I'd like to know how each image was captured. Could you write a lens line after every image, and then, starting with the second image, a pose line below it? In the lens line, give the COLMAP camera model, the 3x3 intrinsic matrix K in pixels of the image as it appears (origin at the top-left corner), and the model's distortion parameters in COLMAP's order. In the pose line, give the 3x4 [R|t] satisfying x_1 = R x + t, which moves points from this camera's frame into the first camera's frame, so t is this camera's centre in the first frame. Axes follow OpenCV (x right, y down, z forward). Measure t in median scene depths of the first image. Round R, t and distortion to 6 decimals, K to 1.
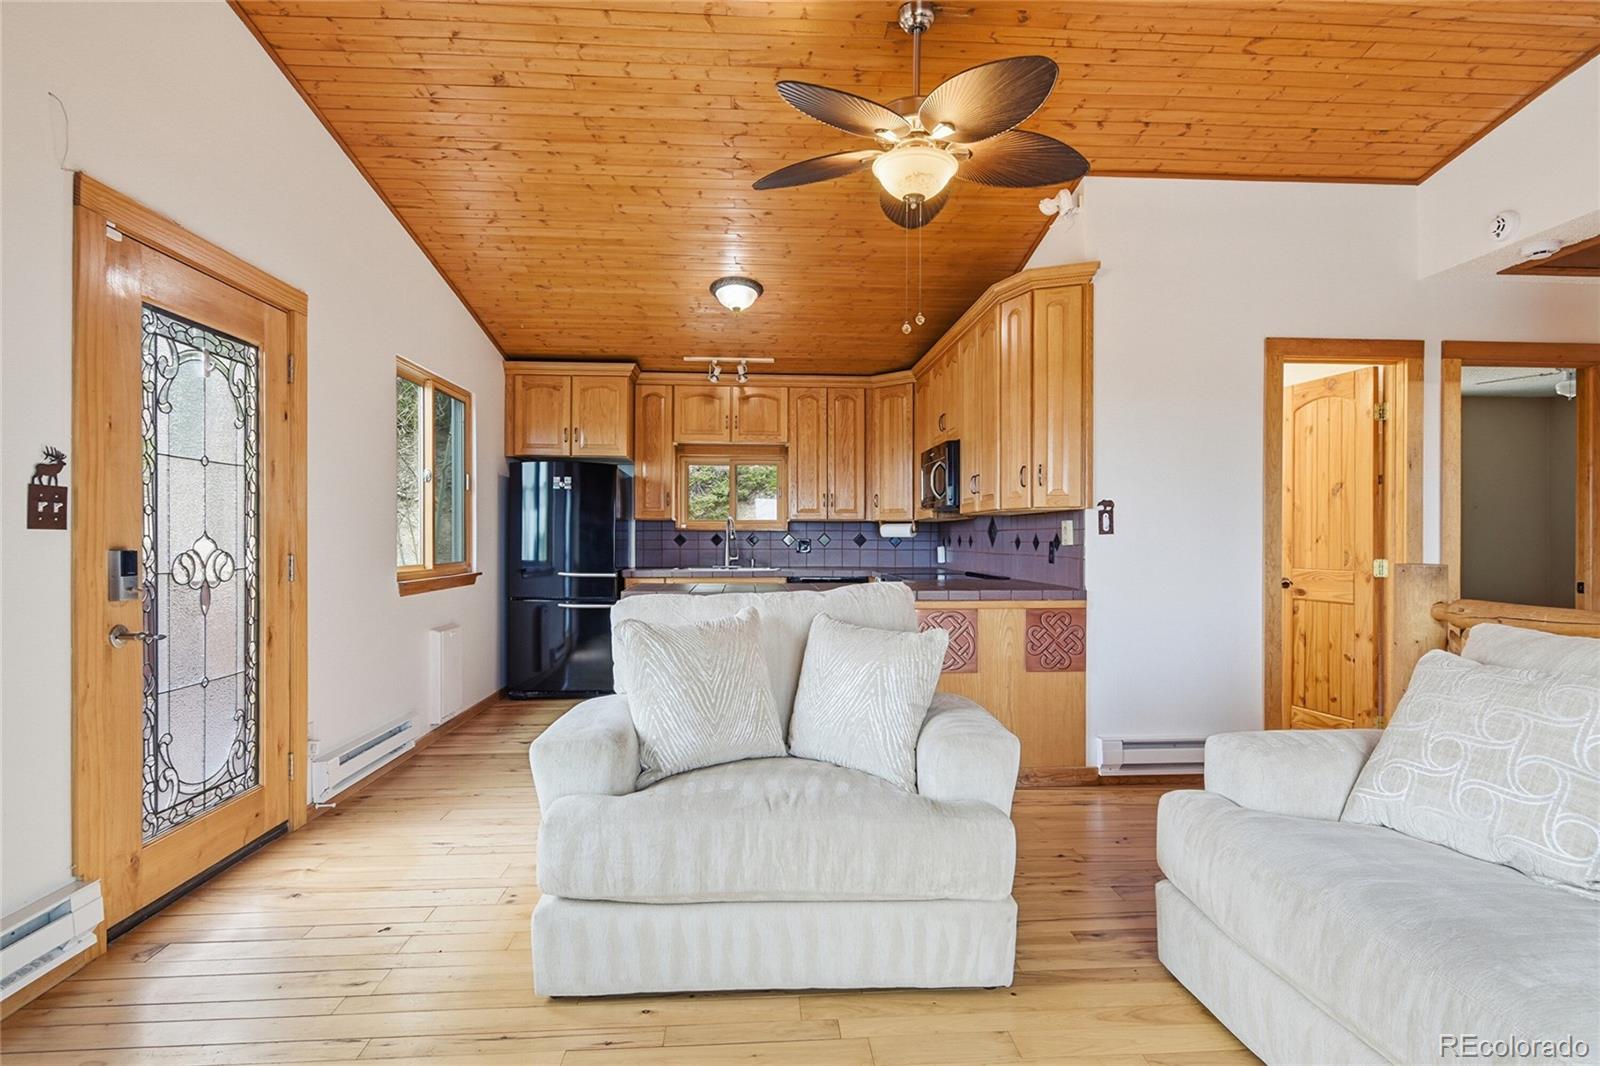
lens RADIAL K [[799.8, 0, 804.7], [0, 799.8, 540.2], [0, 0, 1]] dist [0.003821, -0.003396]
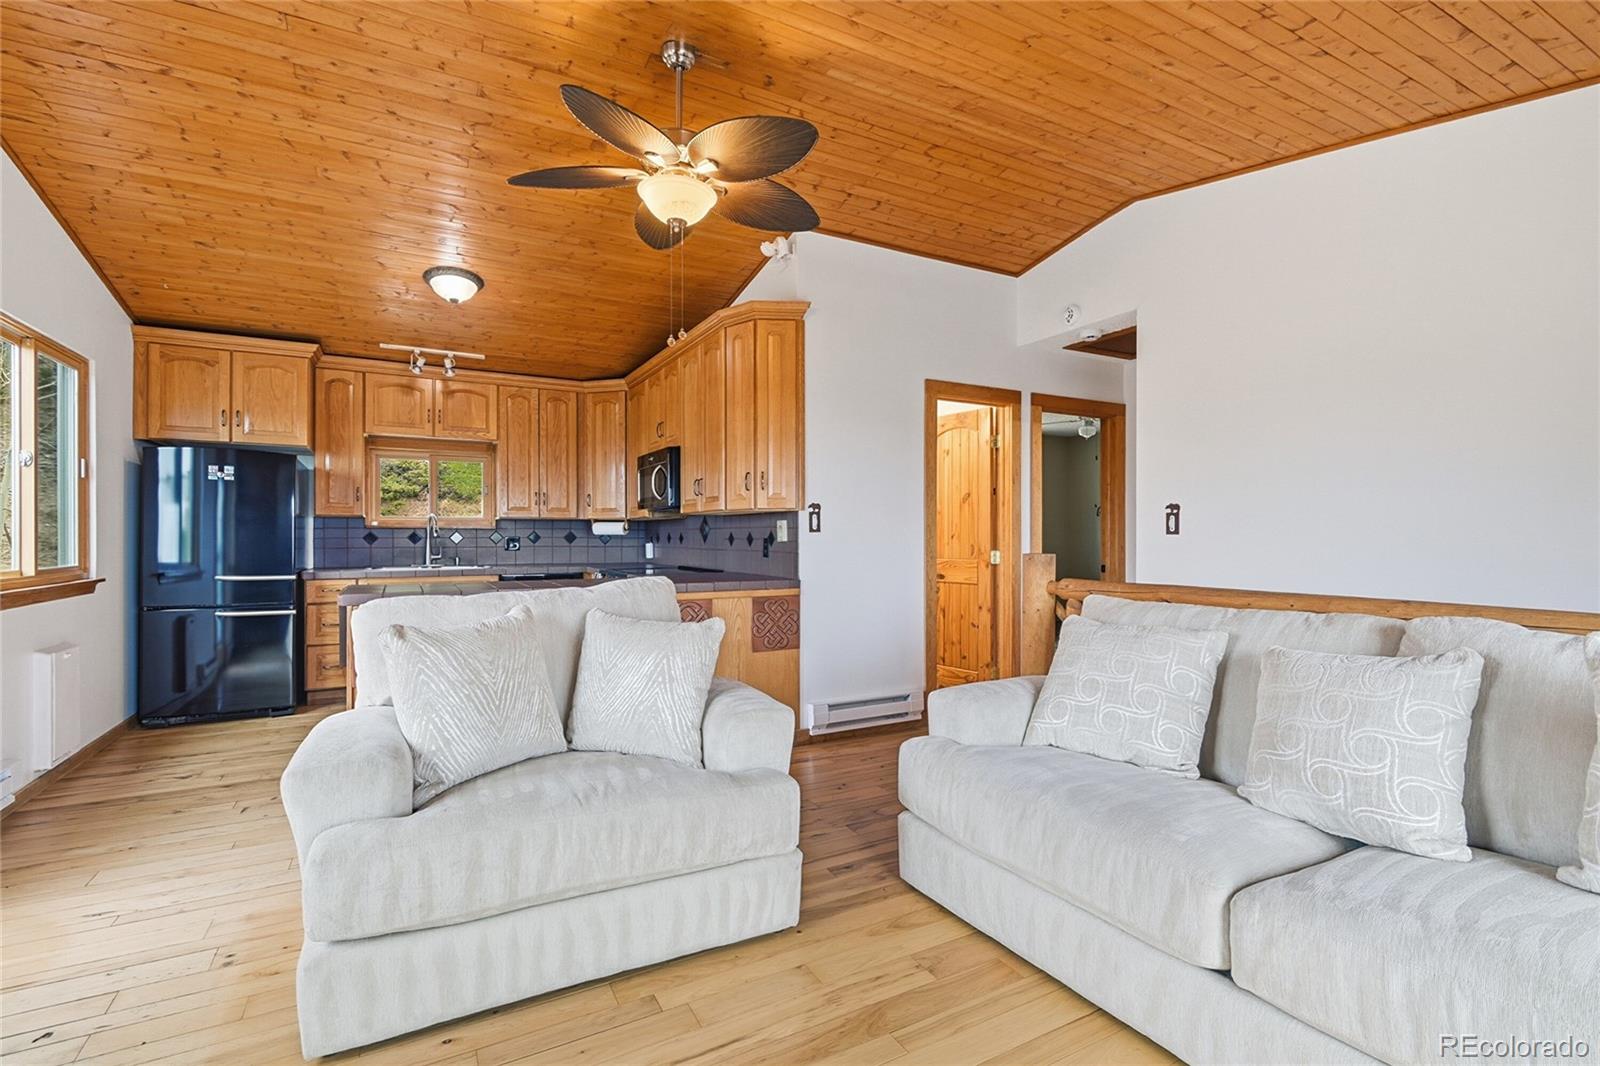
lens RADIAL K [[725.4, 0, 804.5], [0, 725.4, 535.7], [0, 0, 1]] dist [0.010206, -0.006714]
pose [[0.907650, -0.002149, 0.419722, -0.060095], [0.003141, 0.999994, -0.001674, -0.000104], [-0.419716, 0.002838, 0.907651, 0.016726]]
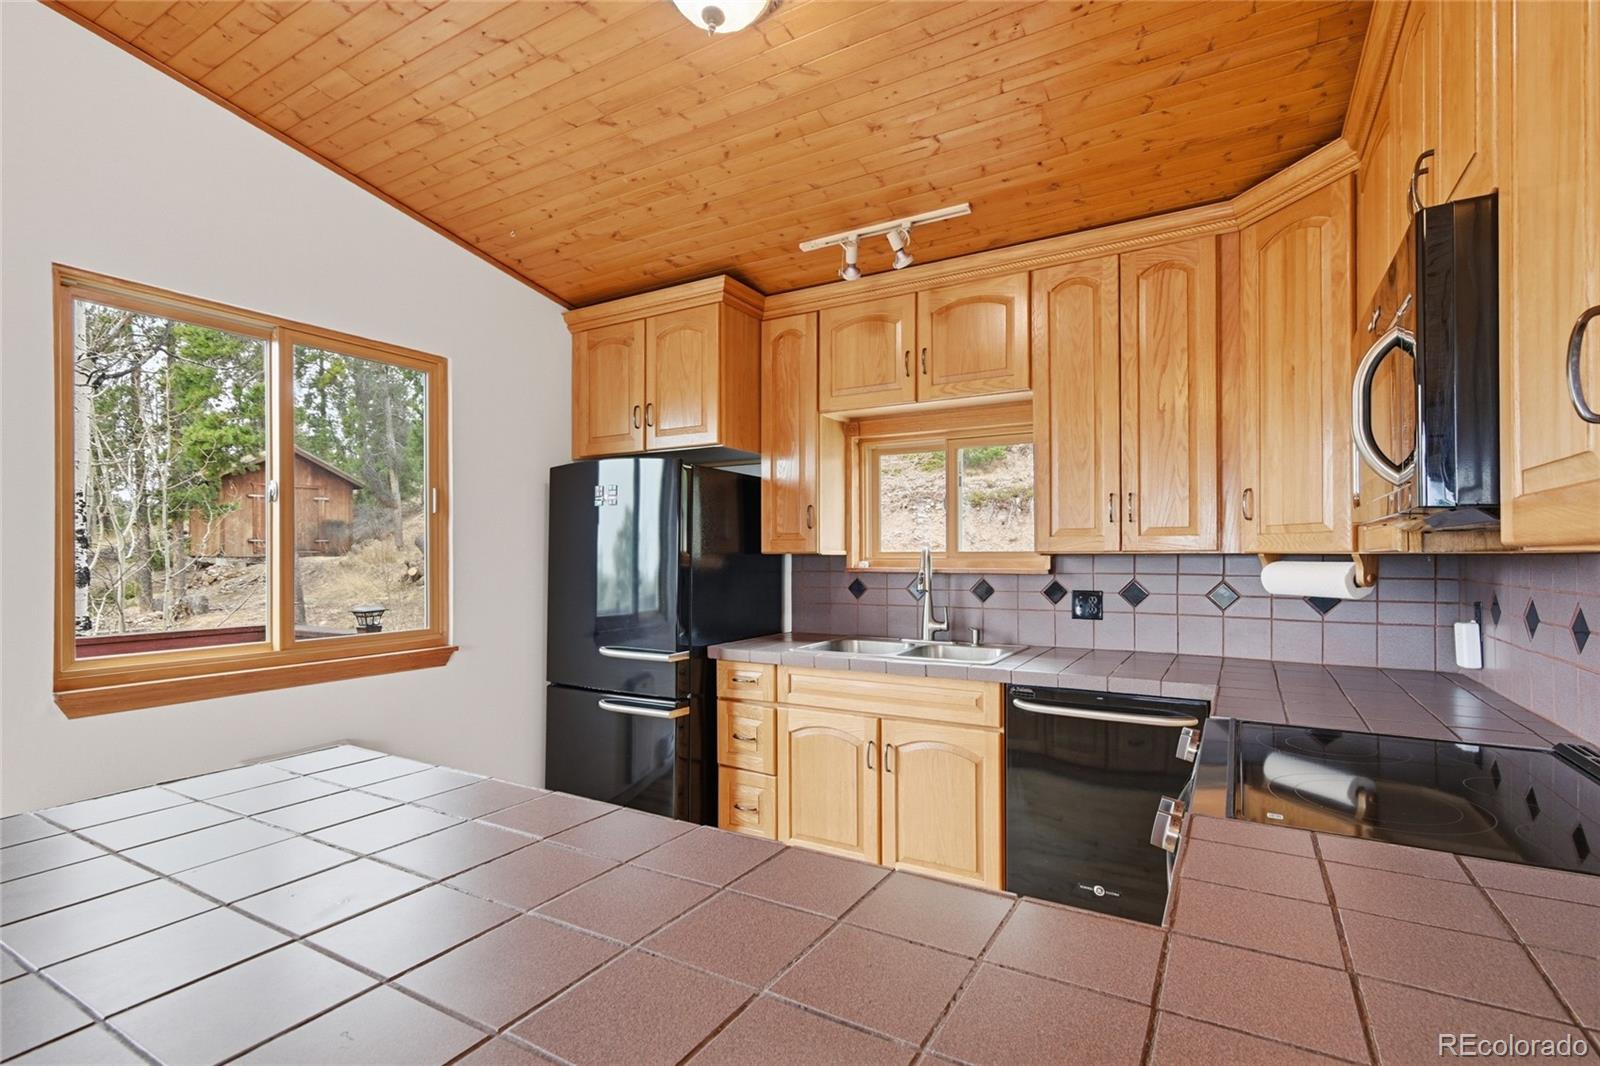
lens RADIAL K [[748.9, 0, 807.0], [0, 748.9, 553.0], [0, 0, 1]] dist [0.005095, 0.000413]
pose [[0.826953, -0.005612, -0.562243, 0.131493], [0.002129, 0.999974, -0.006849, -0.025190], [0.562267, 0.004467, 0.826943, 0.626717]]
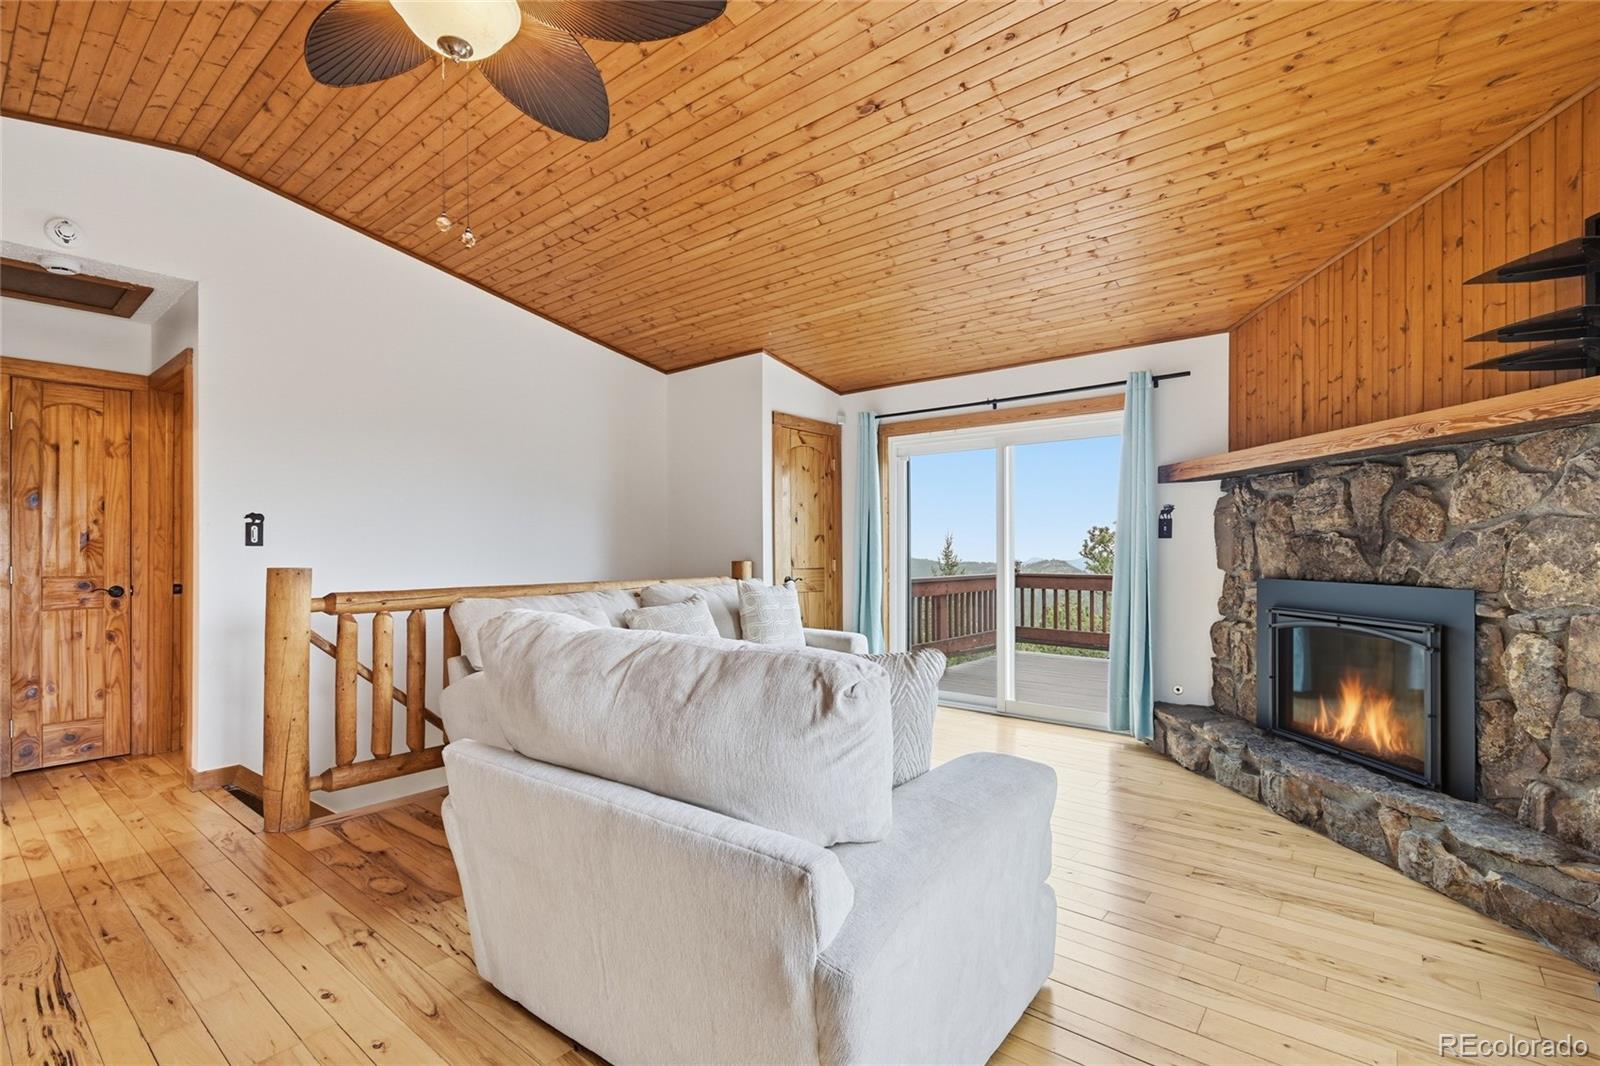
lens RADIAL K [[726.6, 0, 804.4], [0, 726.6, 550.1], [0, 0, 1]] dist [0.011641, -0.006032]
pose [[-0.733033, -0.001689, 0.680191, -0.253664], [0.002259, 0.999985, 0.004918, 0.000436], [-0.680190, 0.005142, -0.733018, 0.627758]]
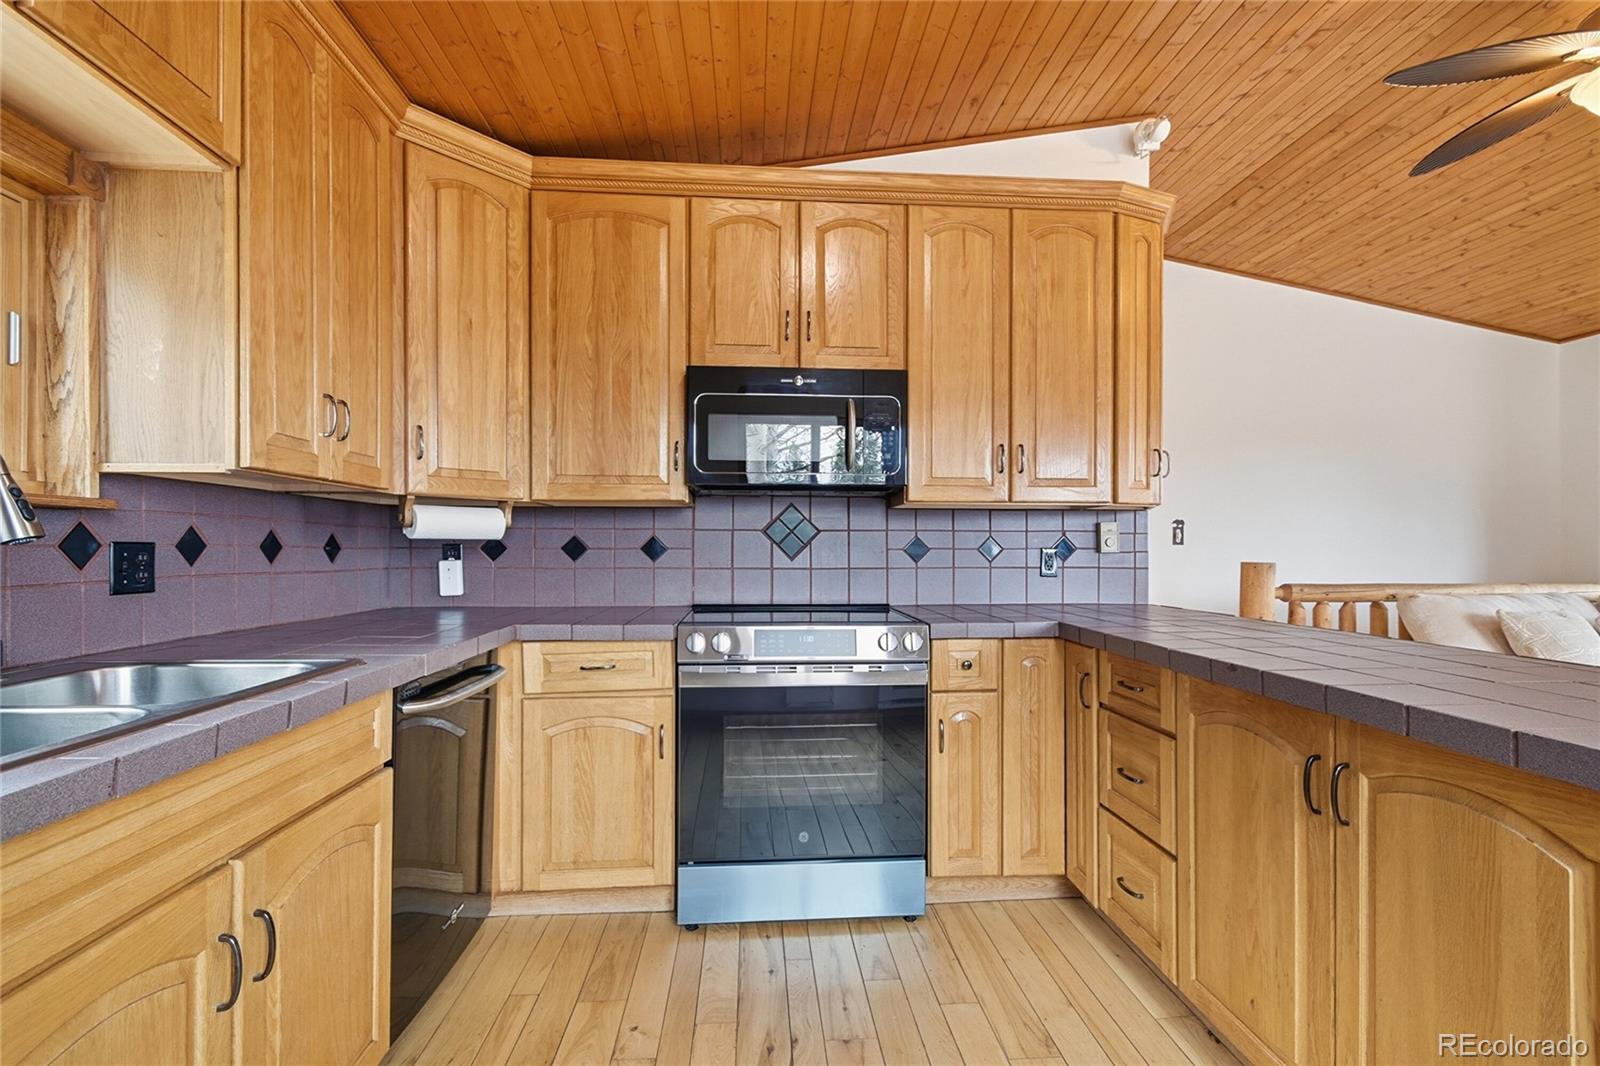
lens RADIAL K [[726.6, 0, 804.4], [0, 726.6, 550.1], [0, 0, 1]] dist [0.011641, -0.006032]
pose [[-0.006243, -0.005112, 0.999967, -0.285413], [0.000574, 0.999987, 0.005116, -0.000077], [-0.999980, 0.000606, -0.006240, 0.913874]]
